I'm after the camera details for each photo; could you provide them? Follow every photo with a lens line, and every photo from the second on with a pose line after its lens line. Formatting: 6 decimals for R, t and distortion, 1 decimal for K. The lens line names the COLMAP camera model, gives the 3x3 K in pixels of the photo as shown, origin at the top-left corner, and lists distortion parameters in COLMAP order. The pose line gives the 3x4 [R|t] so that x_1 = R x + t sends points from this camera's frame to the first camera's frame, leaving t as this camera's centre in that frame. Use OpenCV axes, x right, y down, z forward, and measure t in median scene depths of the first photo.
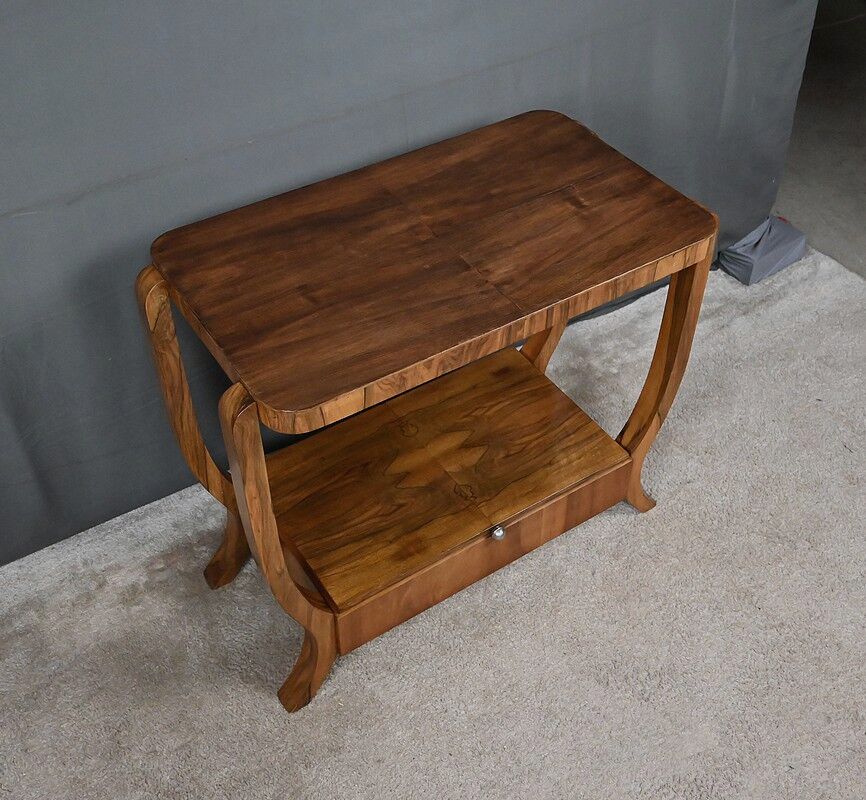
lens RADIAL K [[1145.5, 0, 456.0], [0, 1145.5, 314.4], [0, 0, 1]] dist [-0.002258, 0.004758]
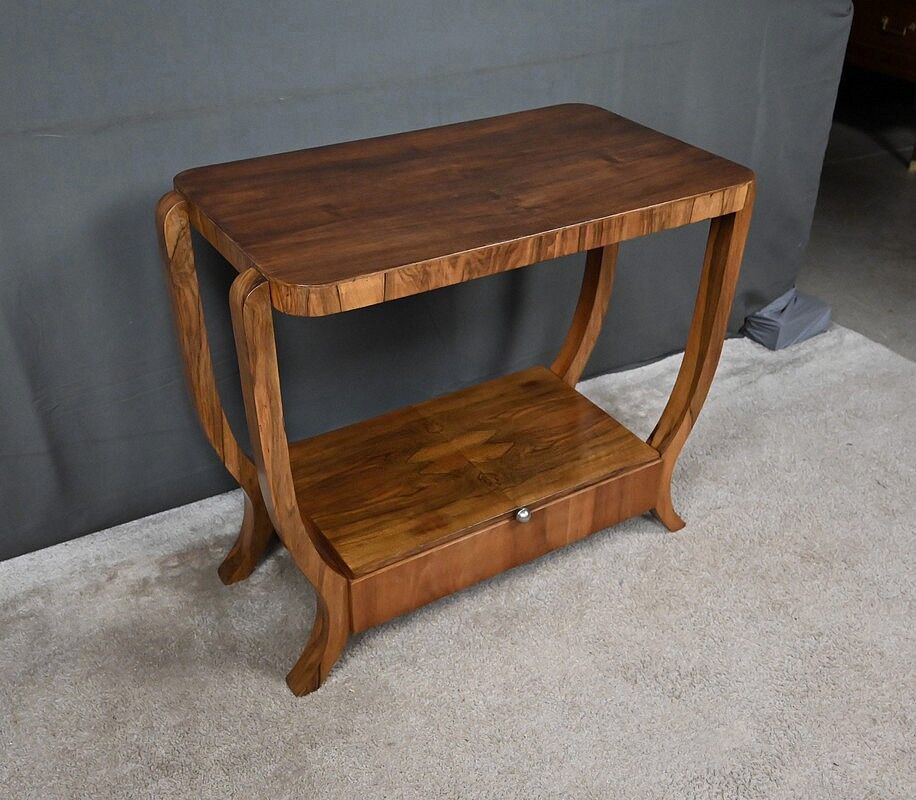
lens RADIAL K [[1043.7, 0, 466.3], [0, 1043.7, 425.5], [0, 0, 1]] dist [-0.002256, 0.004377]
pose [[0.999456, 0.024840, -0.021685, 0.006518], [-0.026996, 0.994048, -0.105547, 0.208994], [0.018934, 0.106075, 0.994178, 0.123179]]
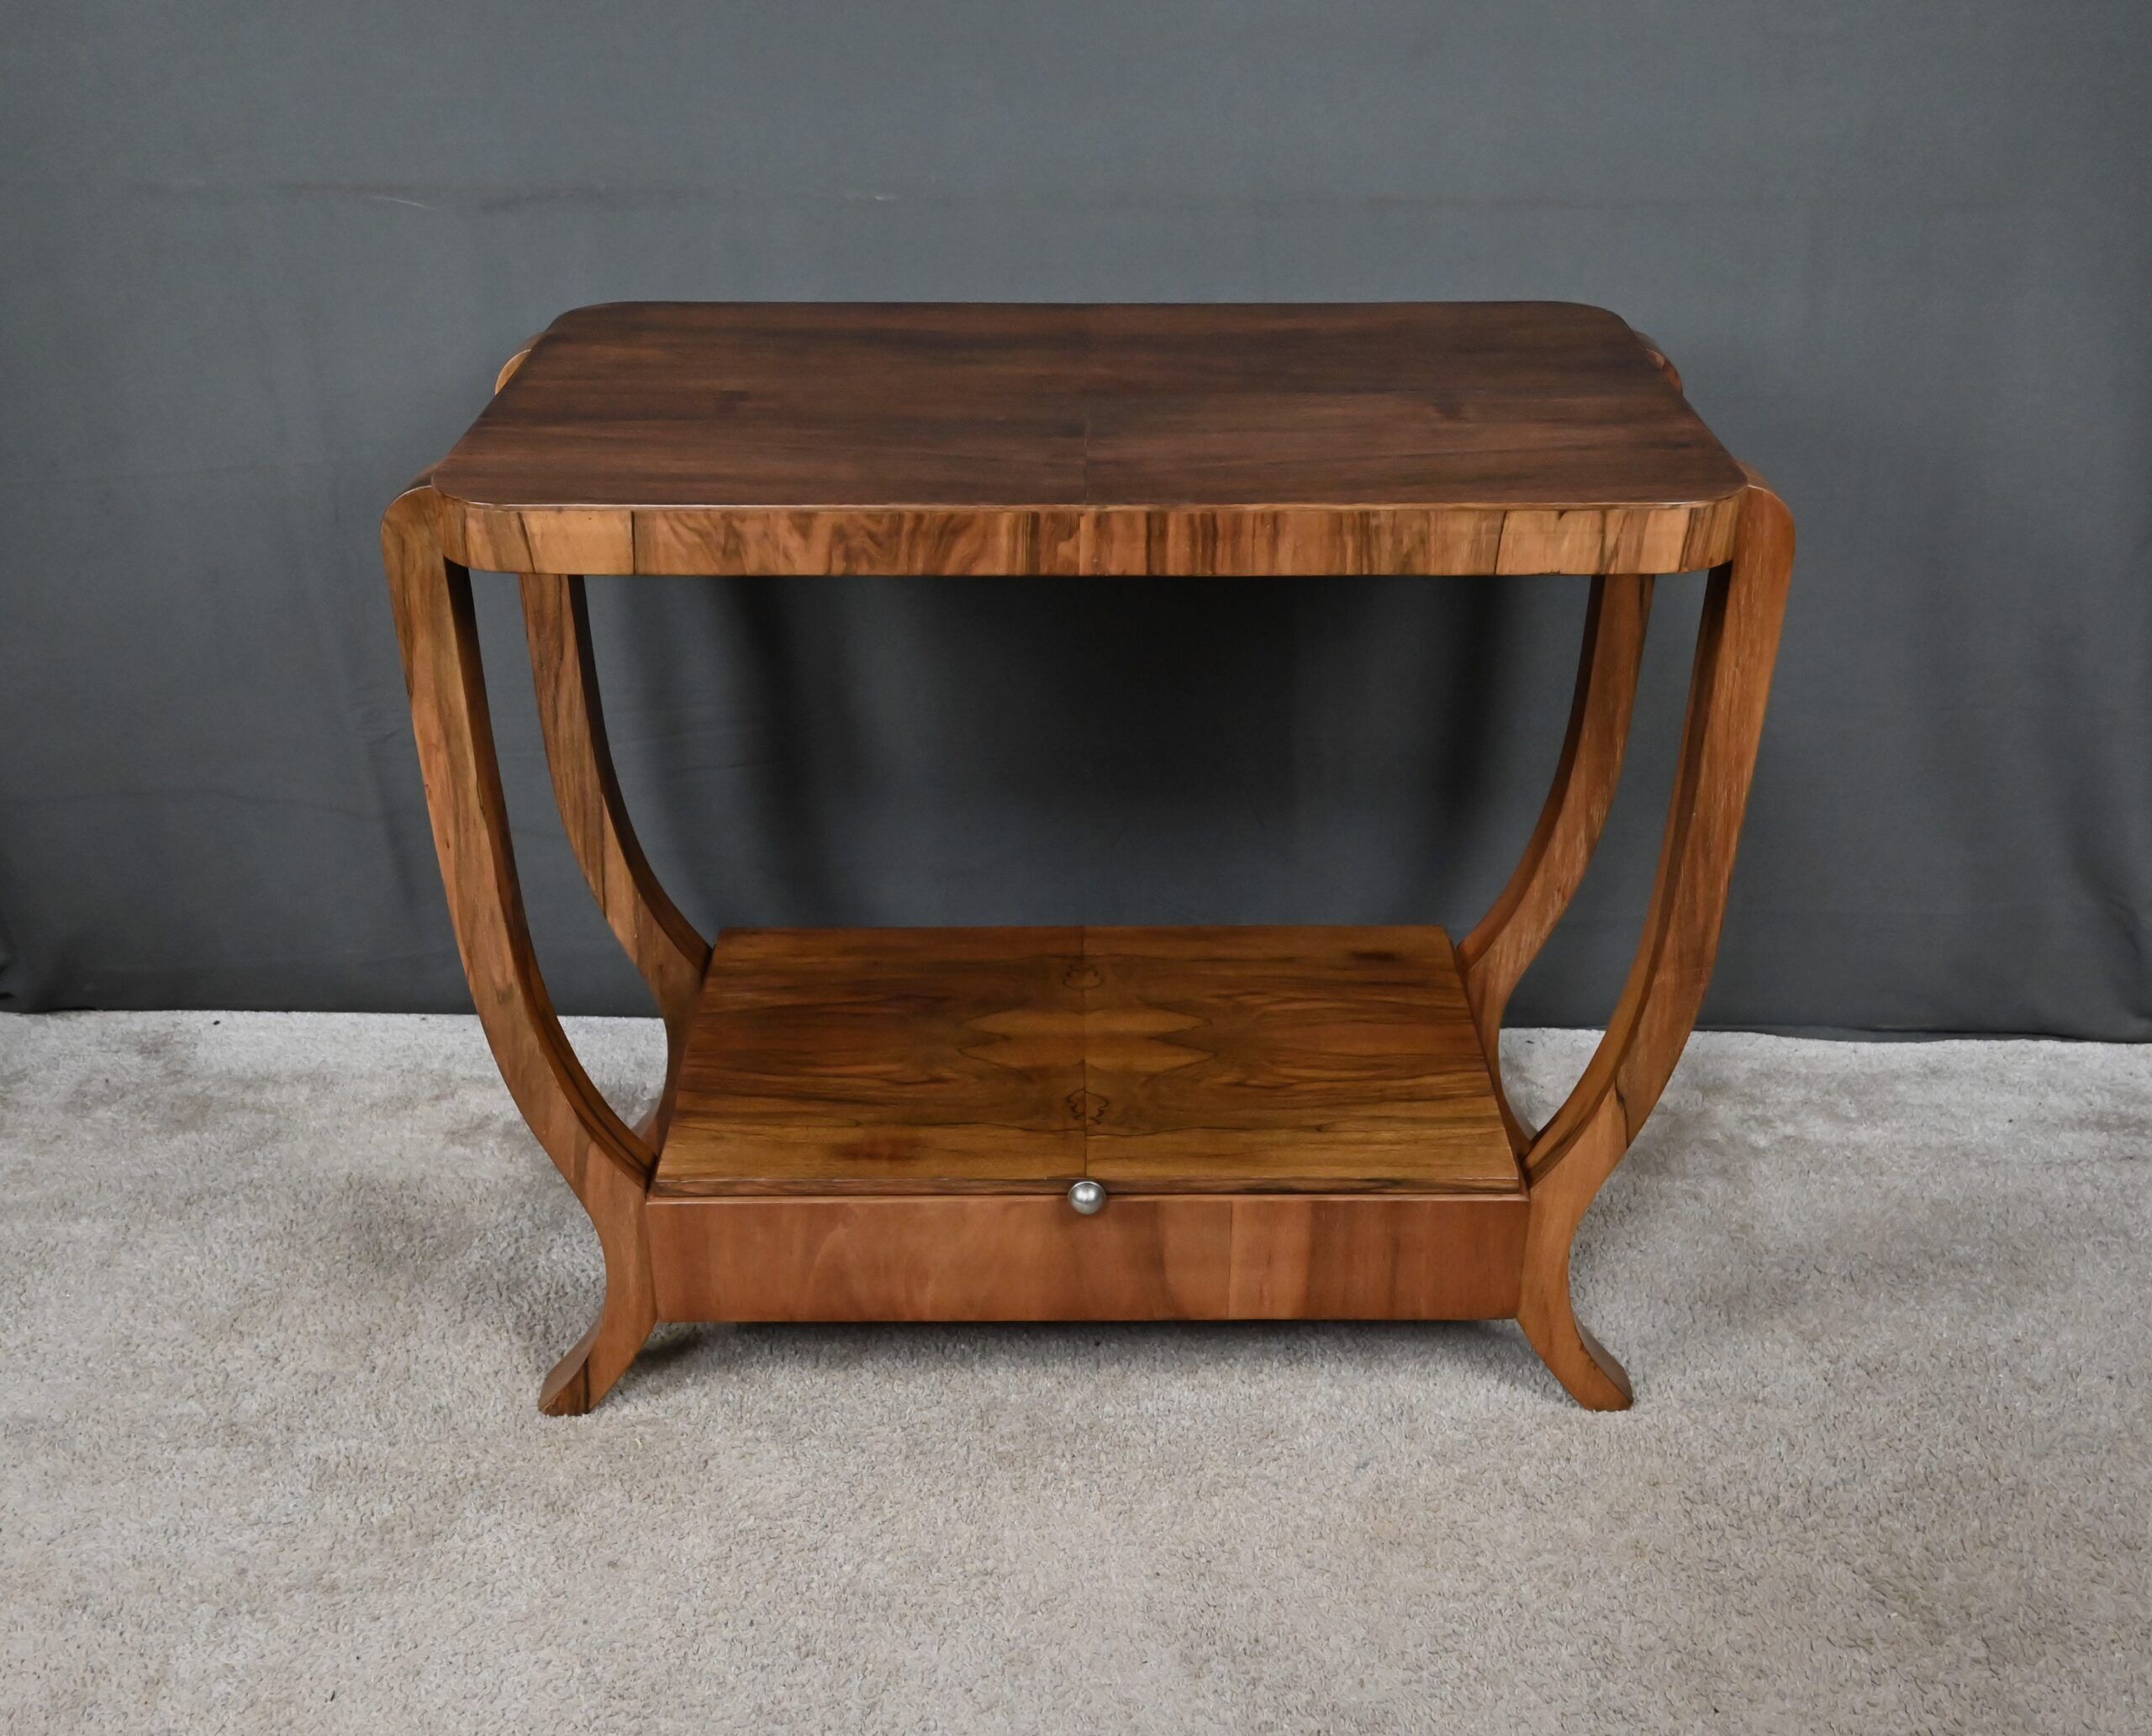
lens RADIAL K [[2372.1, 0, 1029.5], [0, 2372.1, 946.6], [0, 0, 1]] dist [0.007055, -0.005892]
pose [[0.824975, 0.270440, -0.496265, 0.413934], [-0.352204, 0.932734, -0.077197, 0.179575], [0.442006, 0.238472, 0.864732, 0.236919]]
